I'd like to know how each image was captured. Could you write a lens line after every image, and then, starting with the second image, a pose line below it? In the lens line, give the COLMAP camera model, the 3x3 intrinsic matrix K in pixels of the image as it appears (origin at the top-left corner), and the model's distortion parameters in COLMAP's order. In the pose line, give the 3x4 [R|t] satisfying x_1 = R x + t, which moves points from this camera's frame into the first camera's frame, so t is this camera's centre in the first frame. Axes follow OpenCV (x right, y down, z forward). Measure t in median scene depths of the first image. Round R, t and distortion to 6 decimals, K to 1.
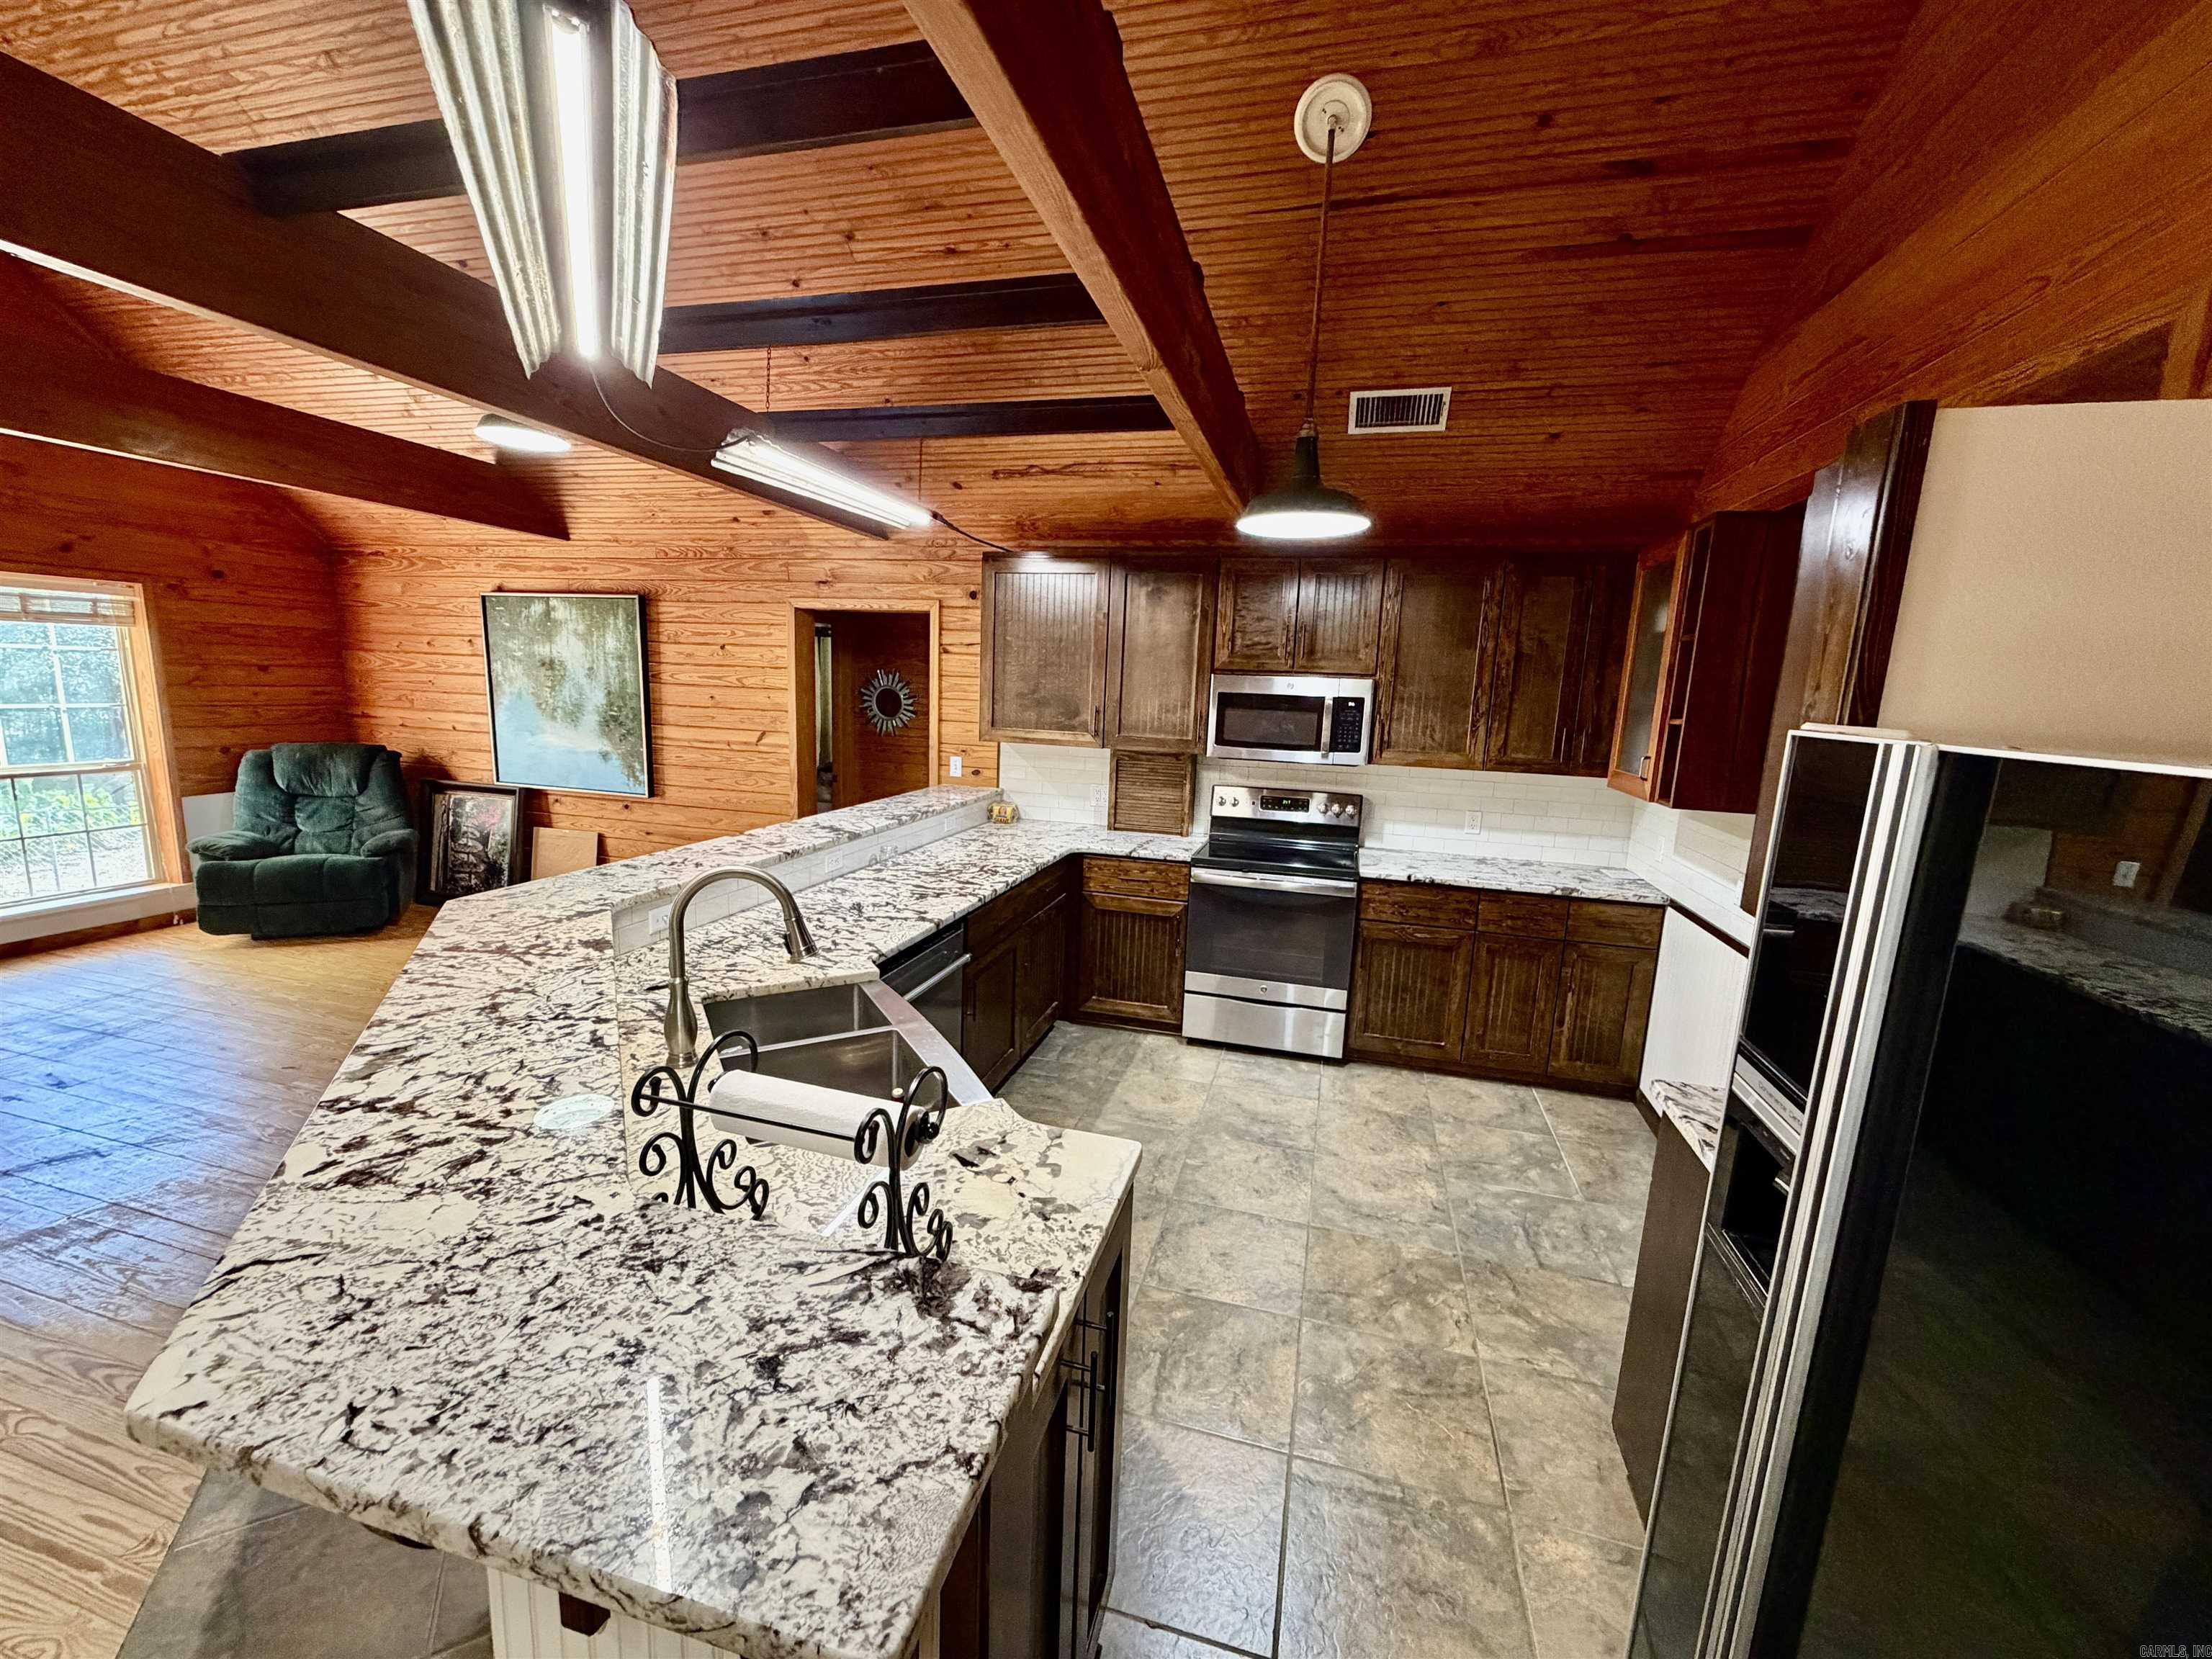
lens RADIAL K [[878.1, 0, 1101.2], [0, 878.1, 834.5], [0, 0, 1]] dist [-0.001234, 0.000041]
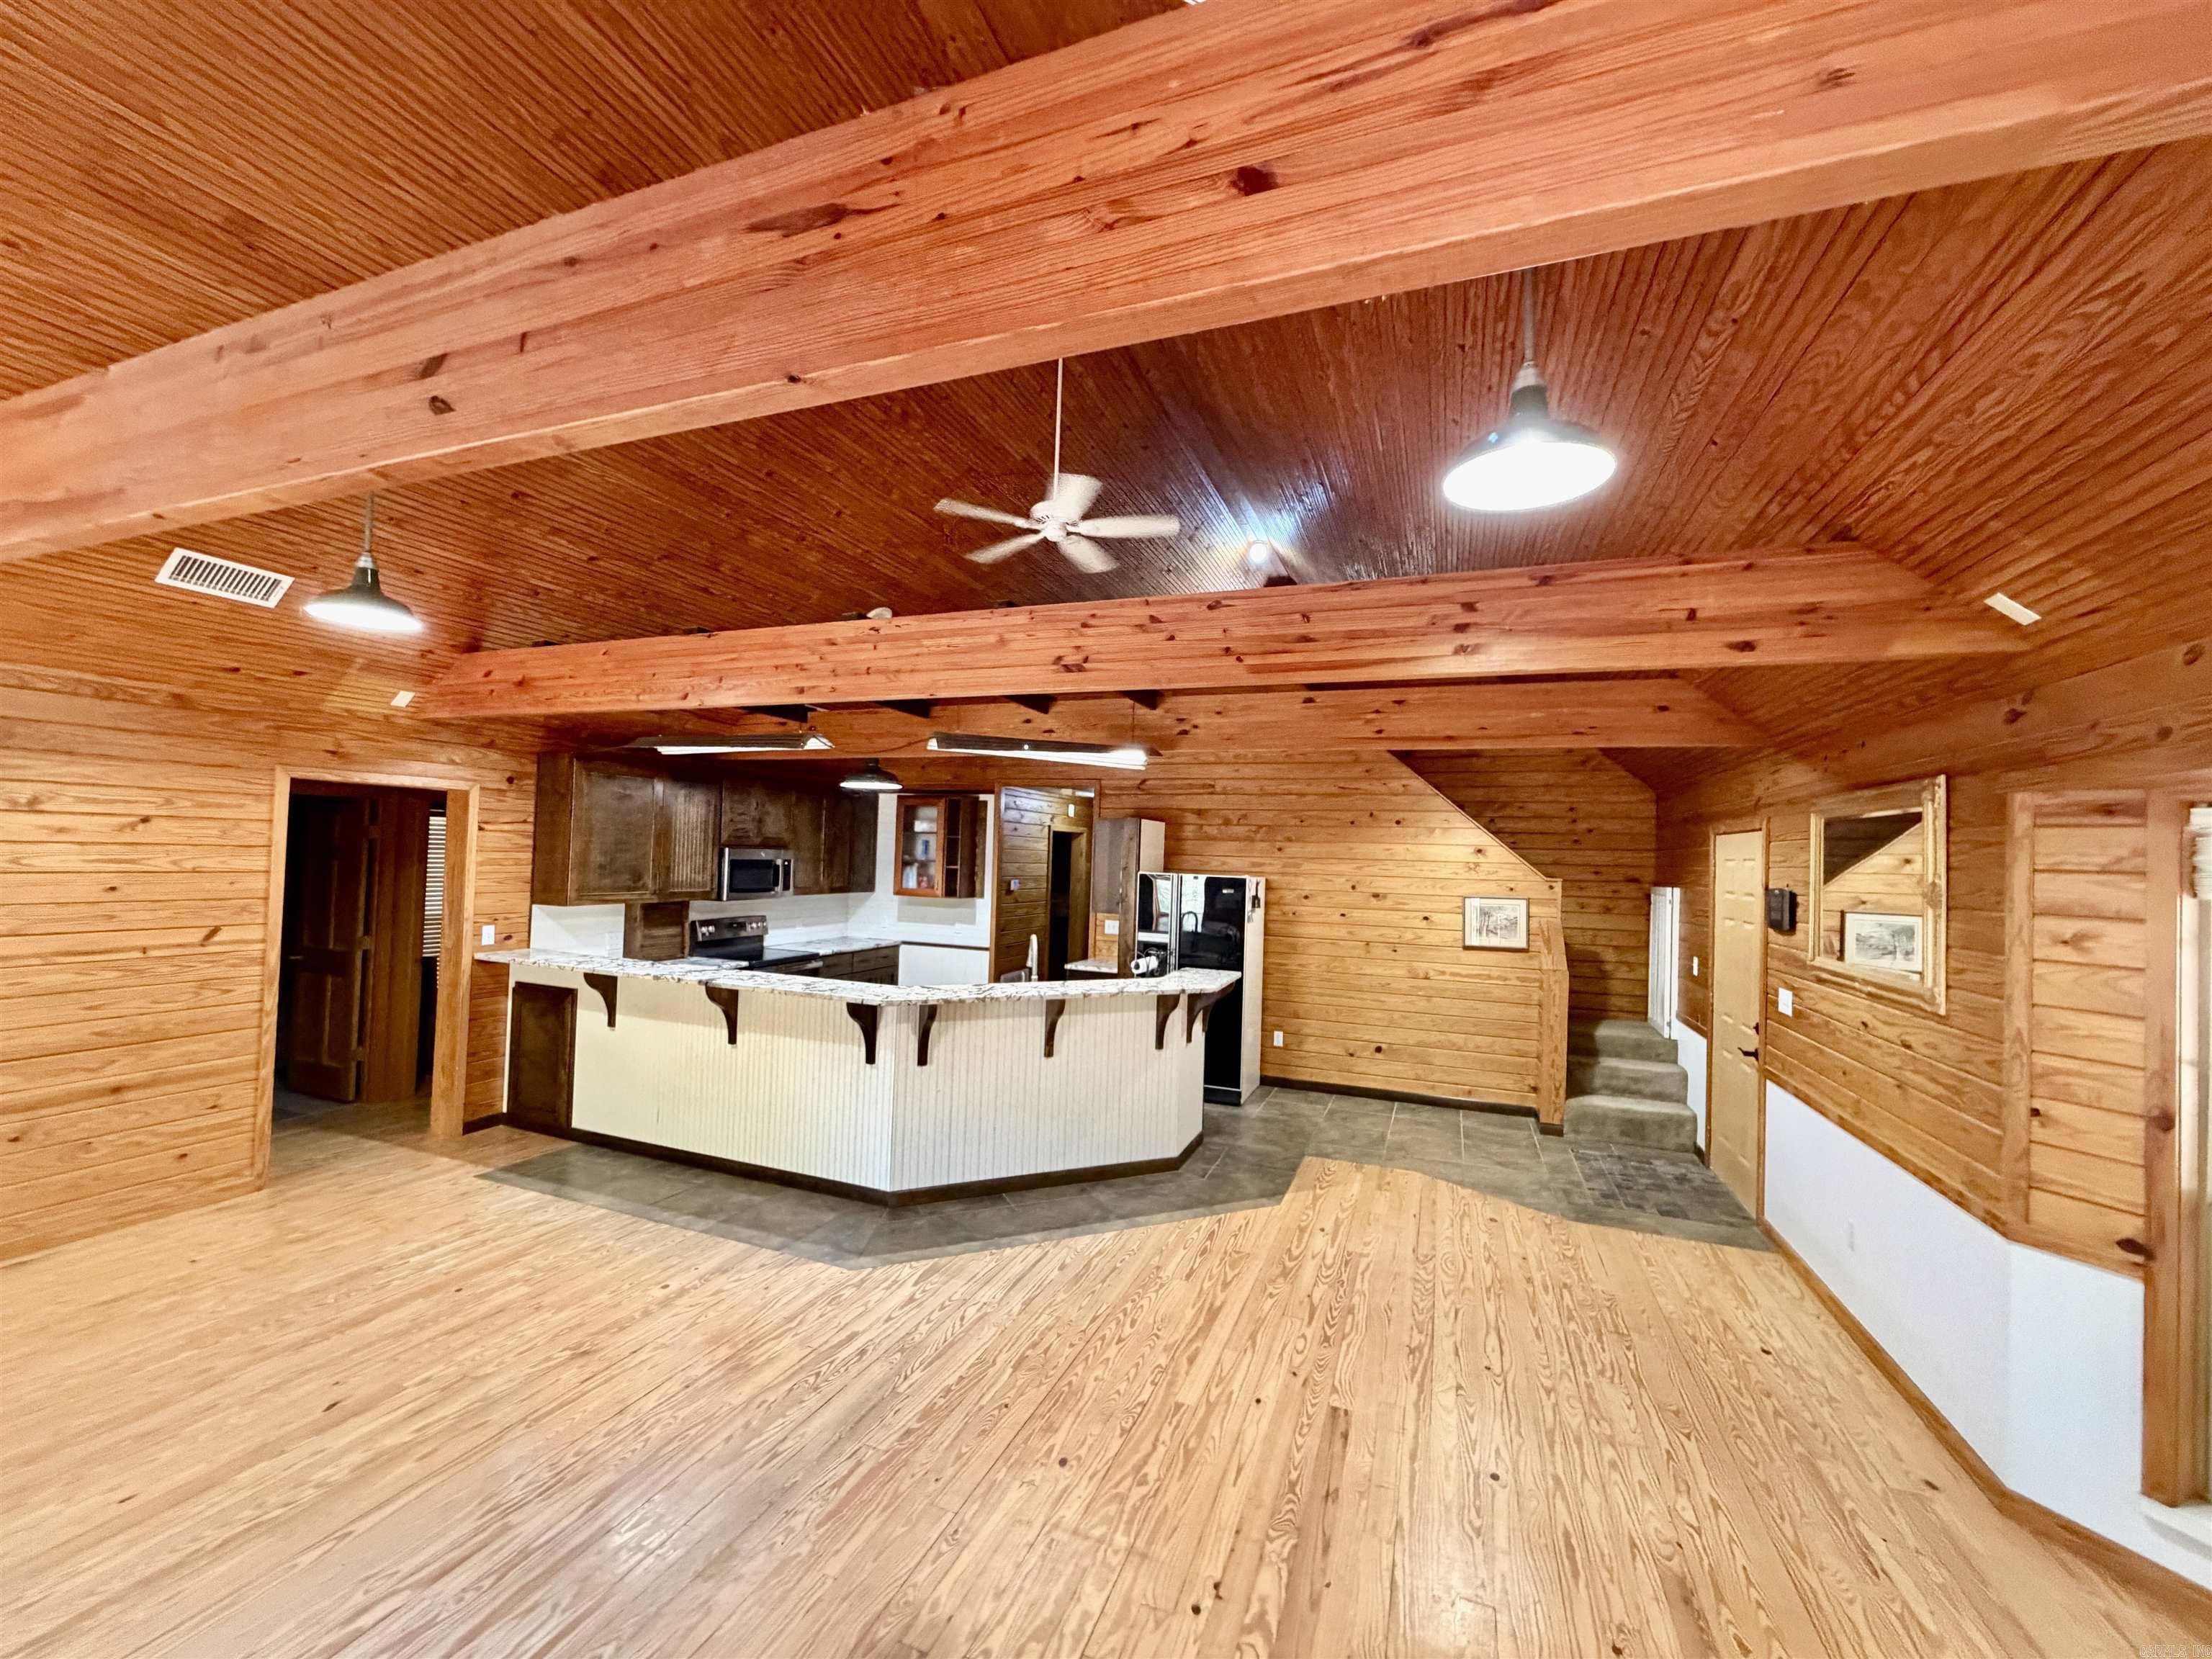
lens RADIAL K [[878.1, 0, 1101.1], [0, 878.1, 833.4], [0, 0, 1]] dist [-0.001234, 0.000041]
pose [[0.109279, -0.012264, 0.993935, -1.282600], [0.143326, 0.989669, -0.003546, -0.100515], [-0.983624, 0.142844, 0.109908, 0.154184]]
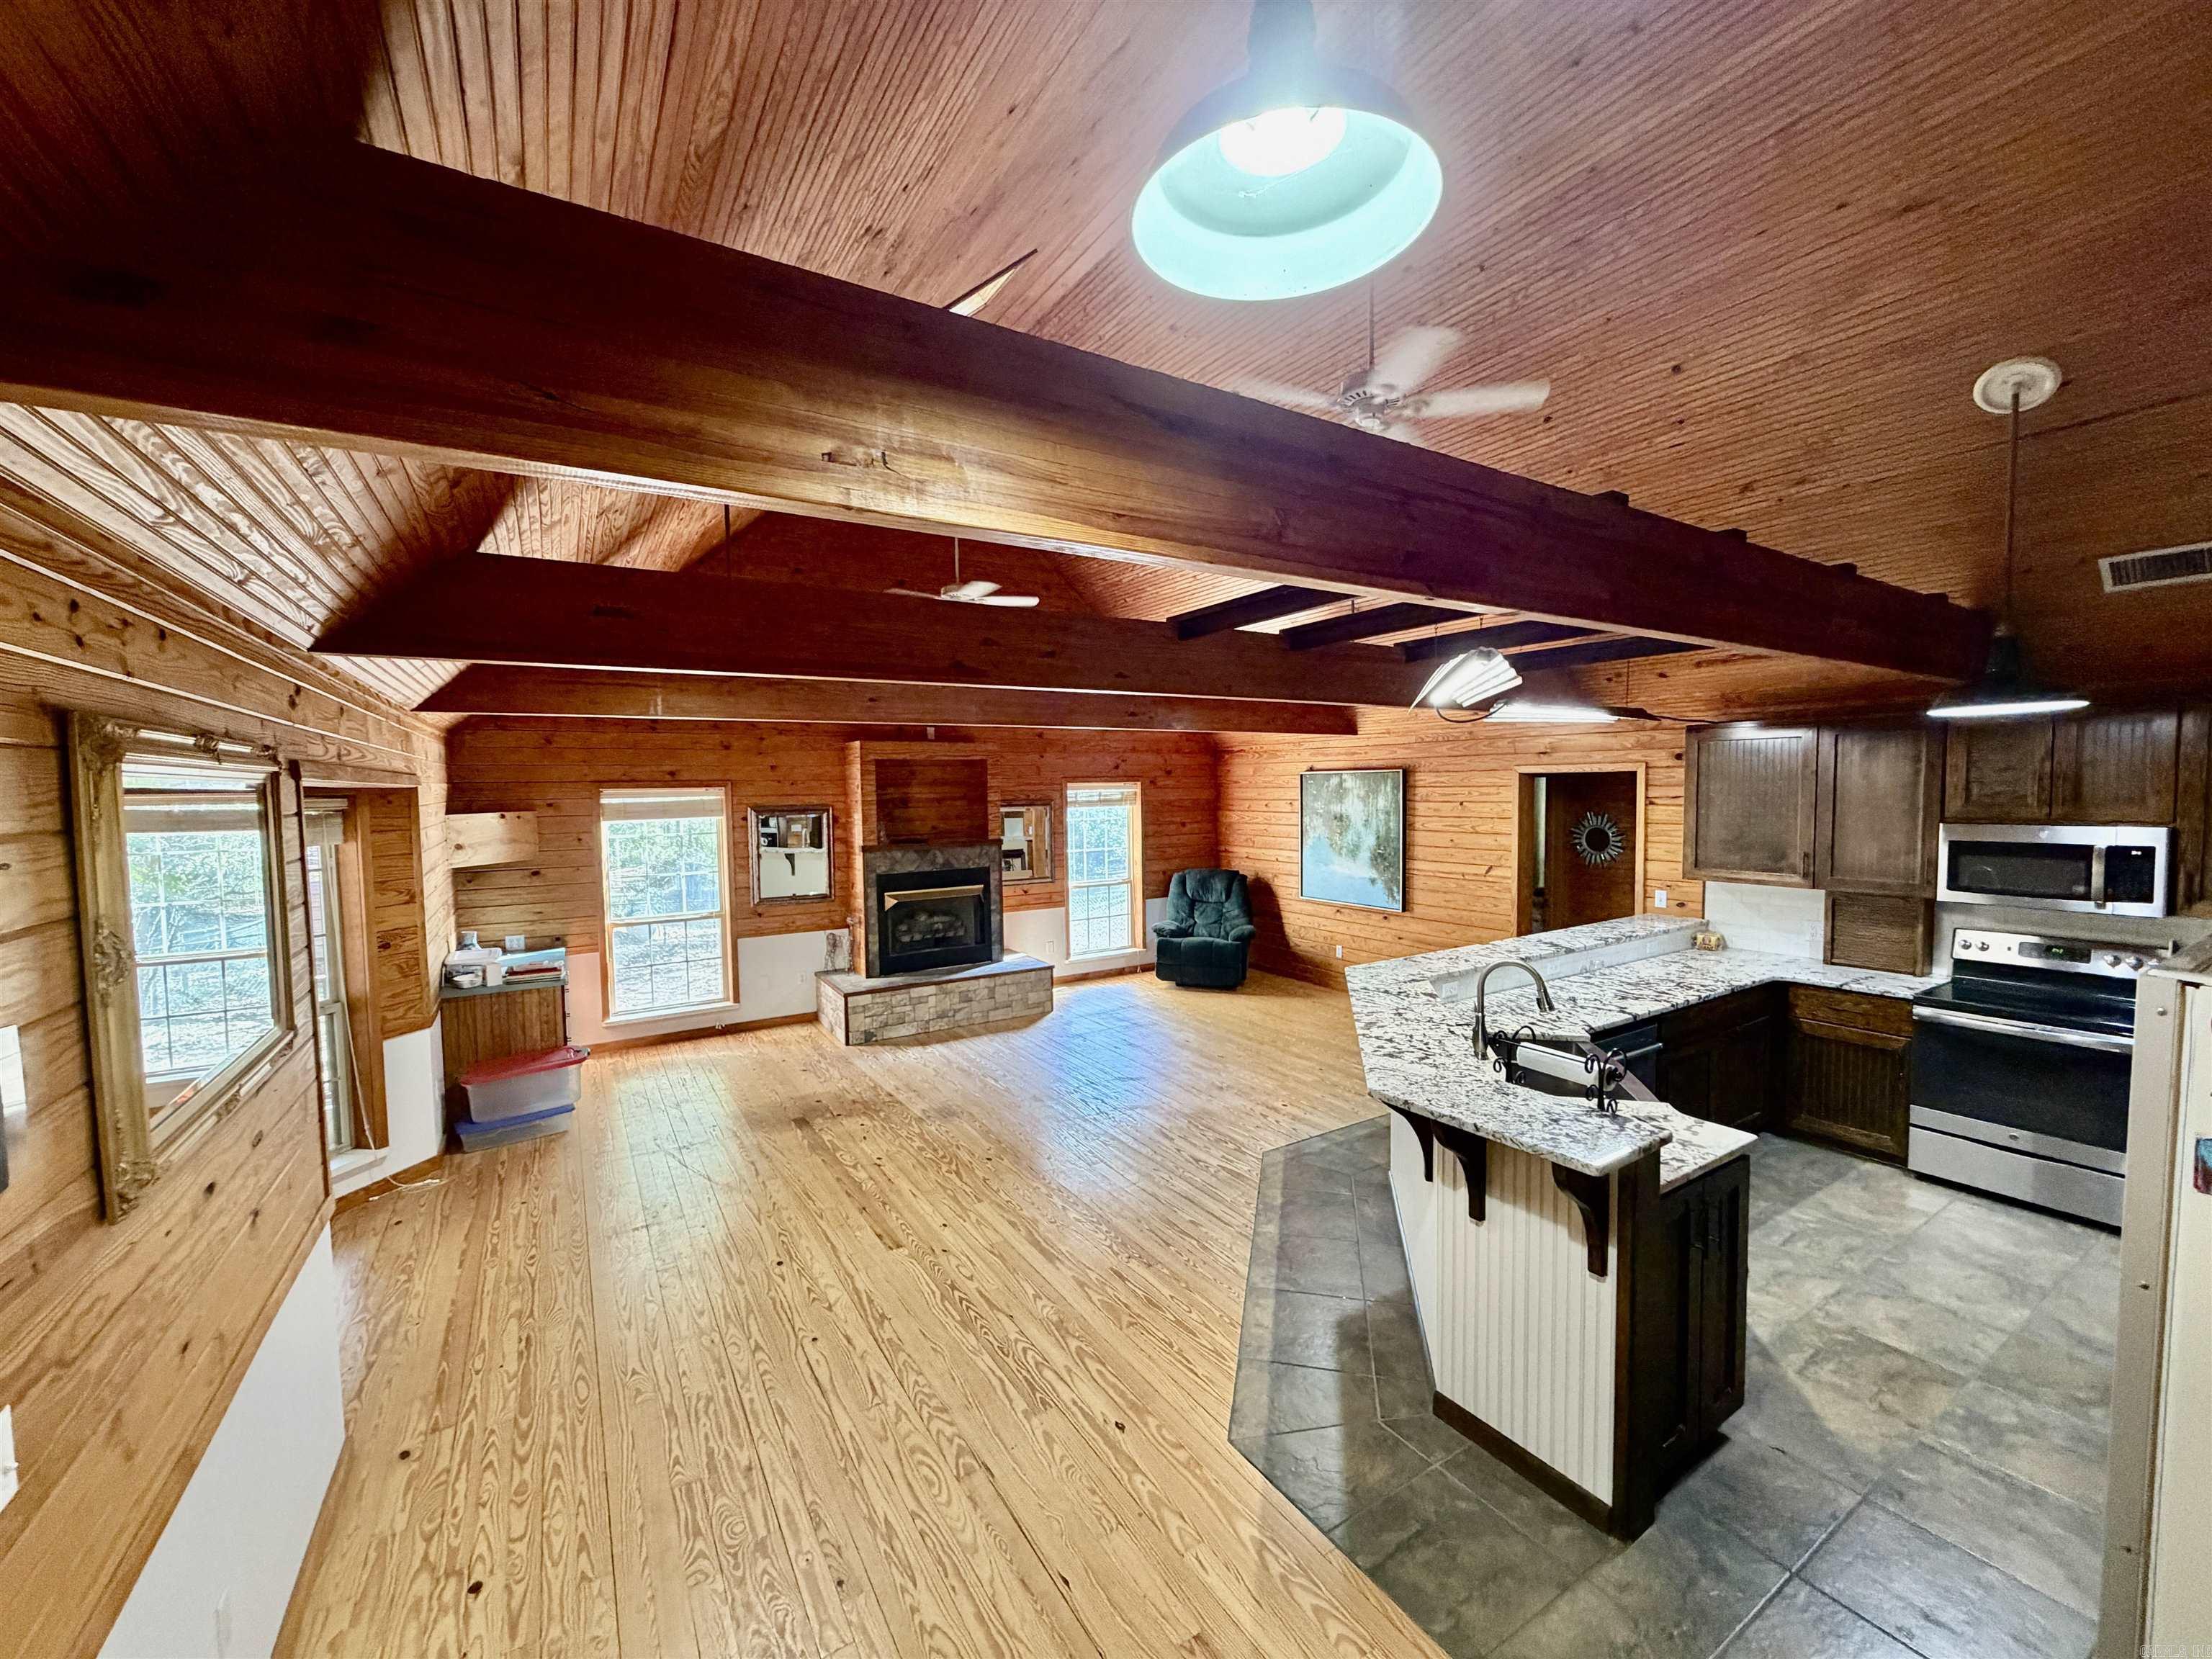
lens RADIAL K [[878.1, 0, 1101.6], [0, 878.1, 832.5], [0, 0, 1]] dist [-0.001234, 0.000041]
pose [[0.733136, -0.014459, -0.679928, 0.097329], [-0.072287, 0.992454, -0.099049, 0.005654], [0.676229, 0.121766, 0.726558, -0.420519]]
